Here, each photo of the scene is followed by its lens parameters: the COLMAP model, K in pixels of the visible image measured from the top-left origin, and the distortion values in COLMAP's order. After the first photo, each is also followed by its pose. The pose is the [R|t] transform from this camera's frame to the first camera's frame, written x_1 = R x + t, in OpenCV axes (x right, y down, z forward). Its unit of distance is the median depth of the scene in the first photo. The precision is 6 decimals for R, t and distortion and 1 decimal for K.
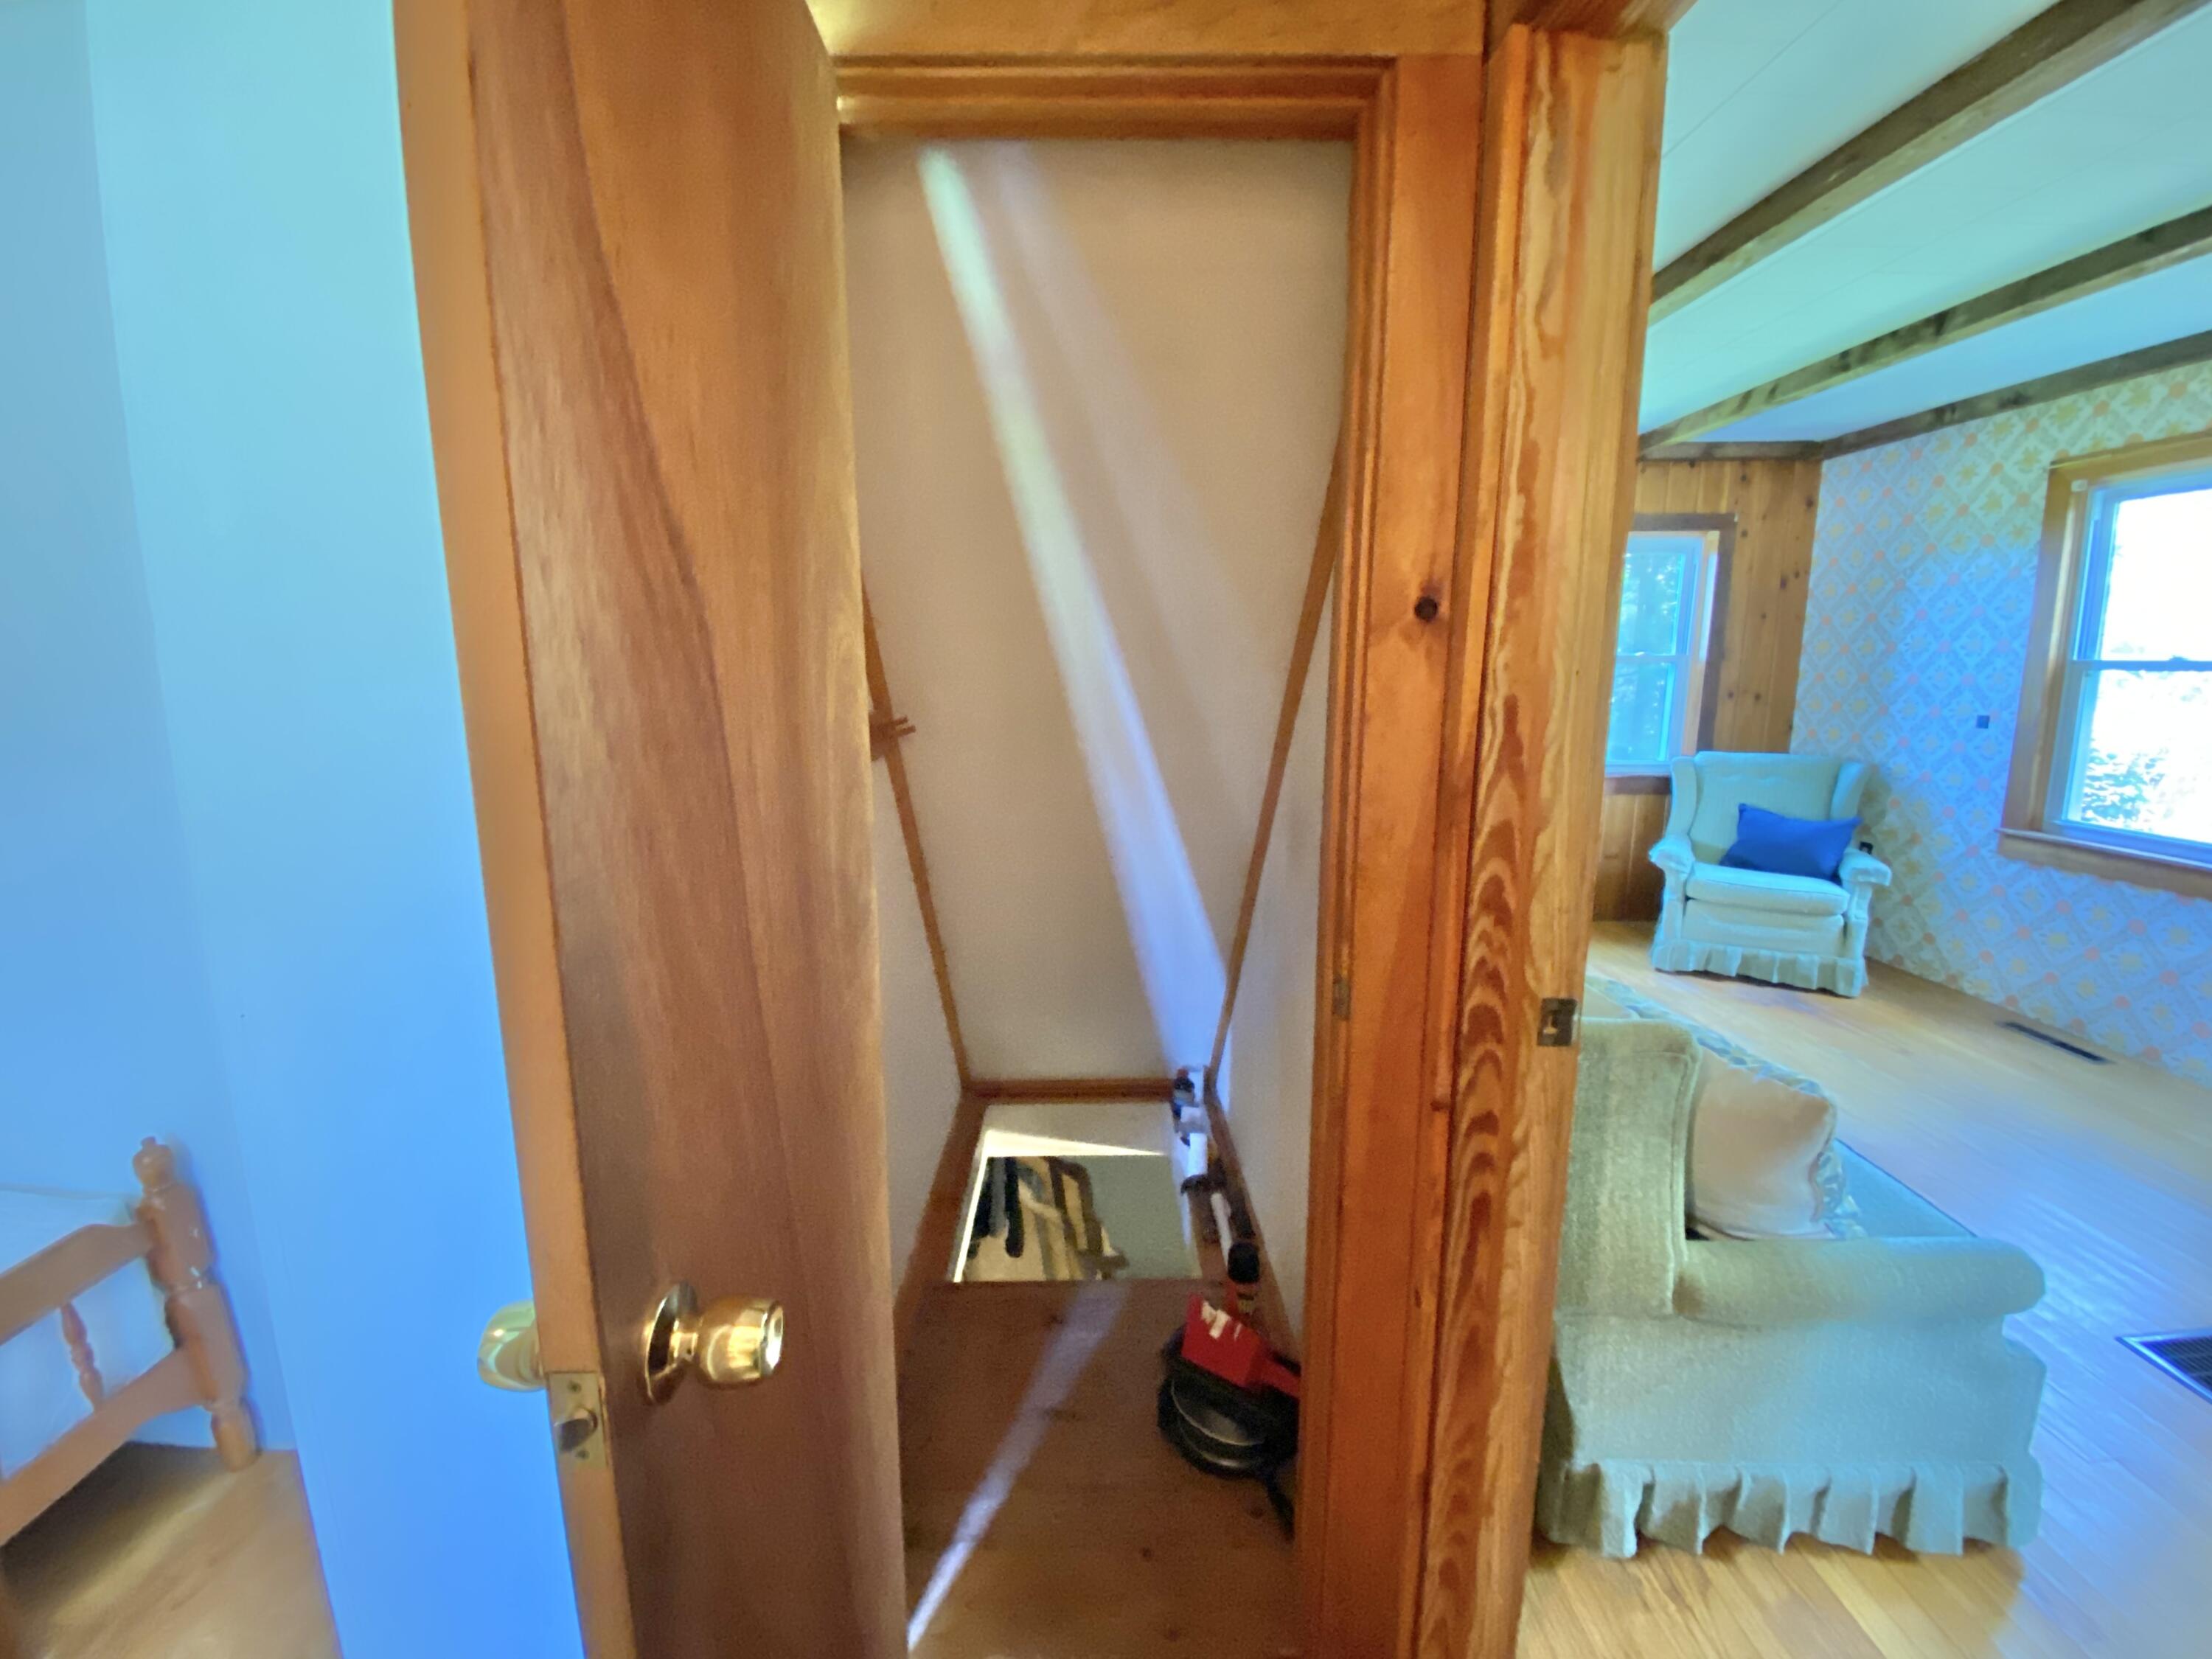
lens RADIAL K [[892.9, 0, 1106.0], [0, 892.9, 829.5], [0, 0, 1]] dist [0.026168, -0.022498]
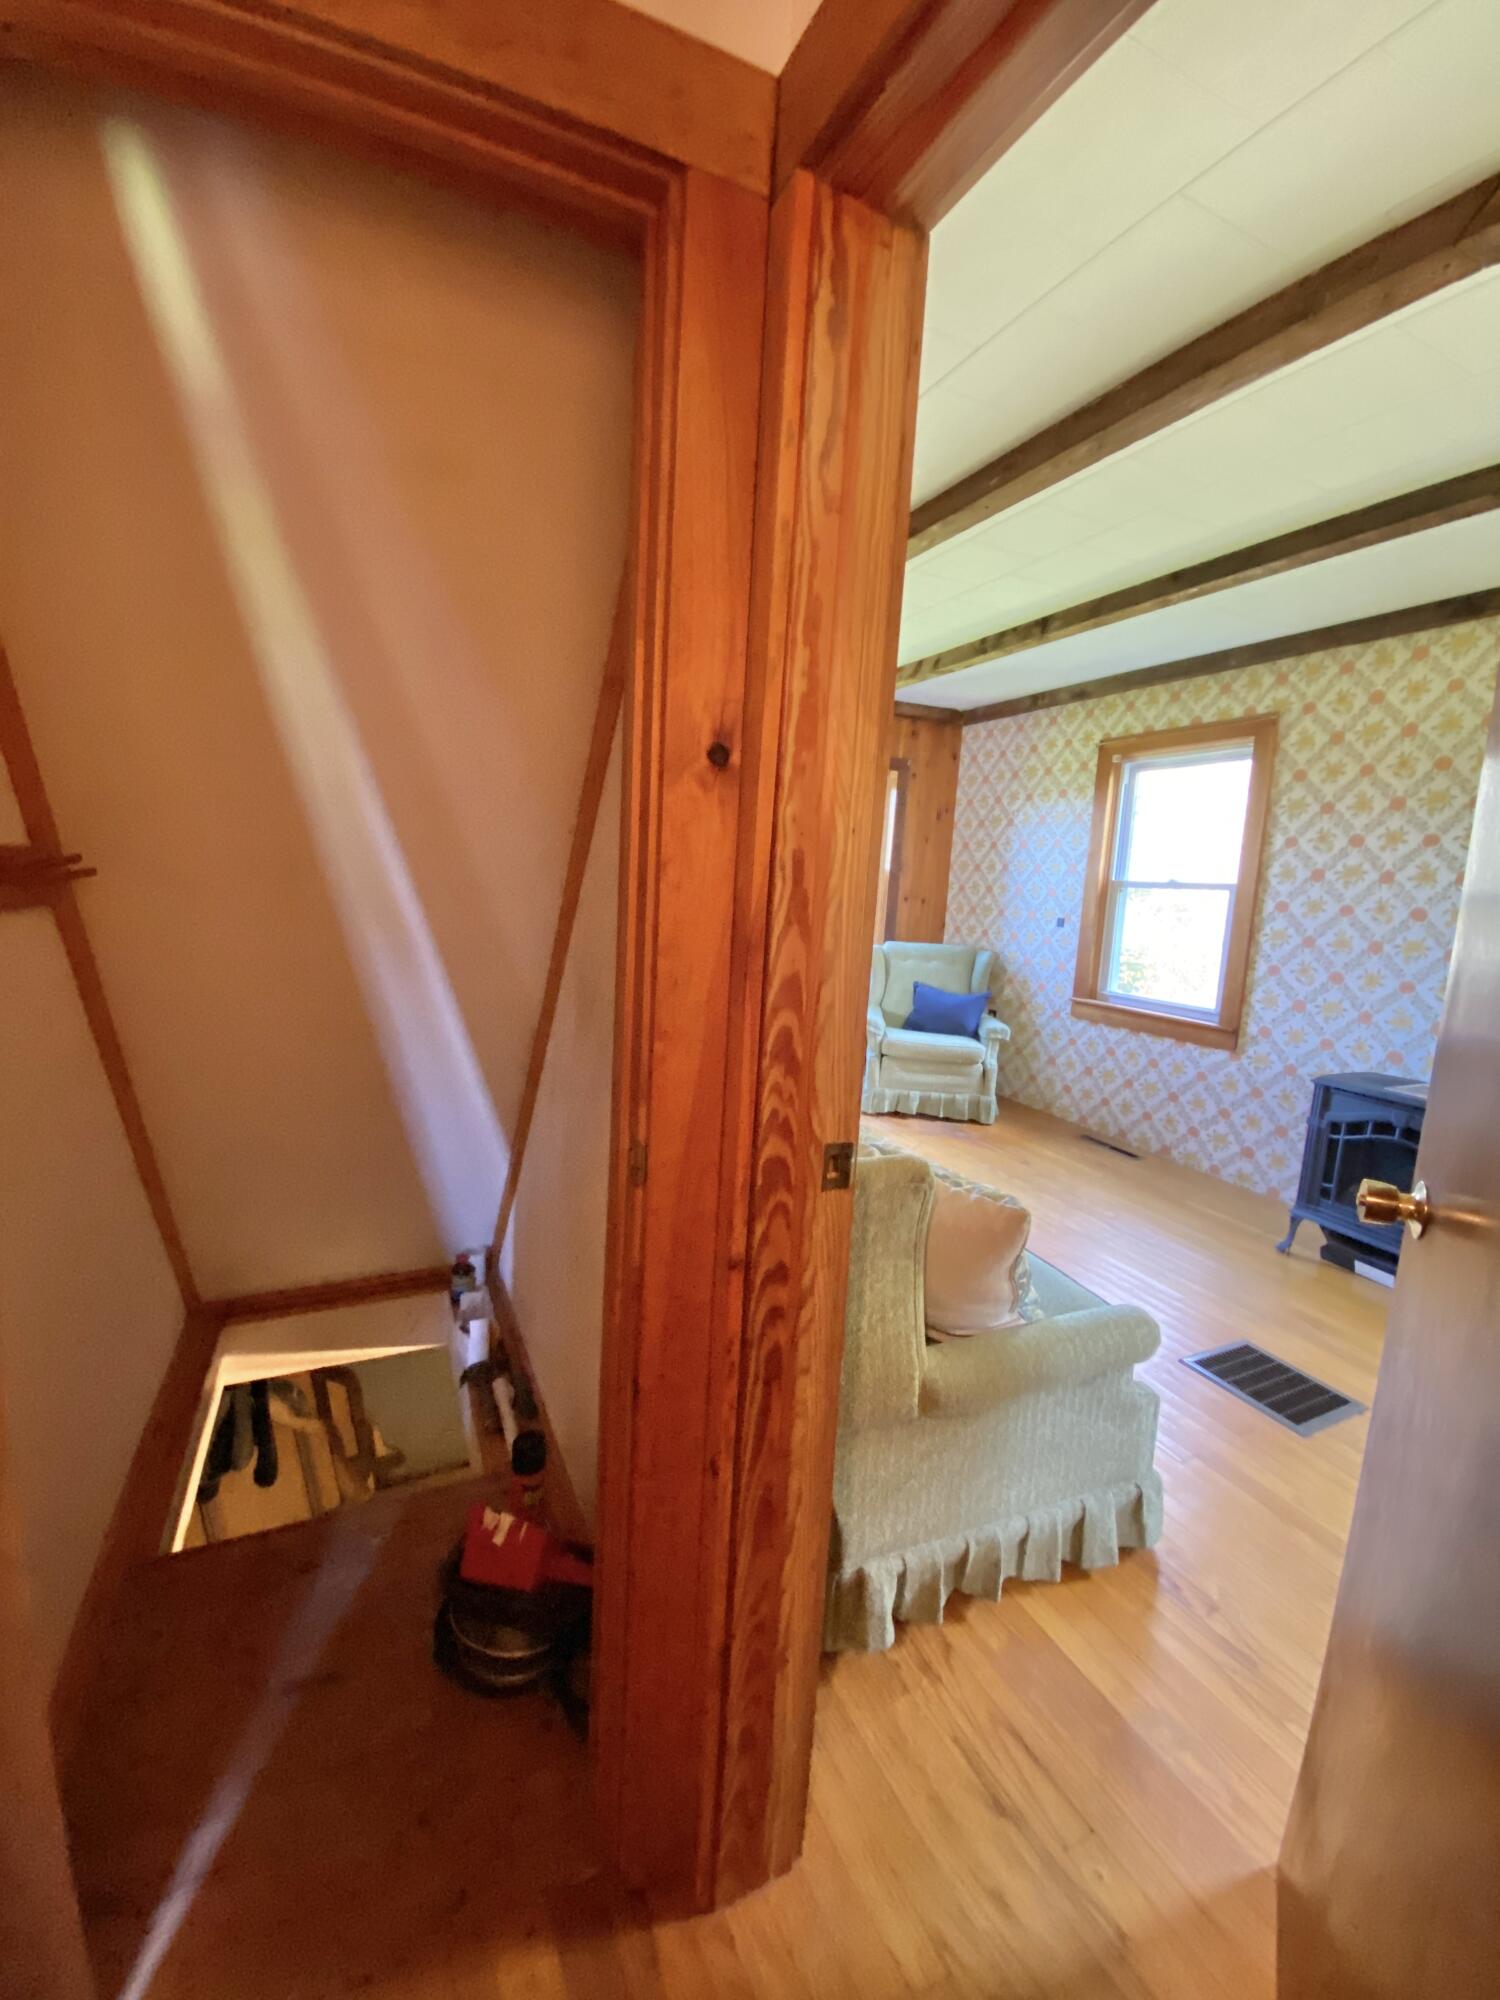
lens RADIAL K [[814.7, 0, 750.2], [0, 814.7, 991.5], [0, 0, 1]] dist [0.027859, -0.028847]
pose [[0.911765, -0.005934, 0.410670, 0.014834], [0.014534, 0.999736, -0.017821, 0.017521], [-0.410455, 0.022217, 0.911610, 0.117787]]
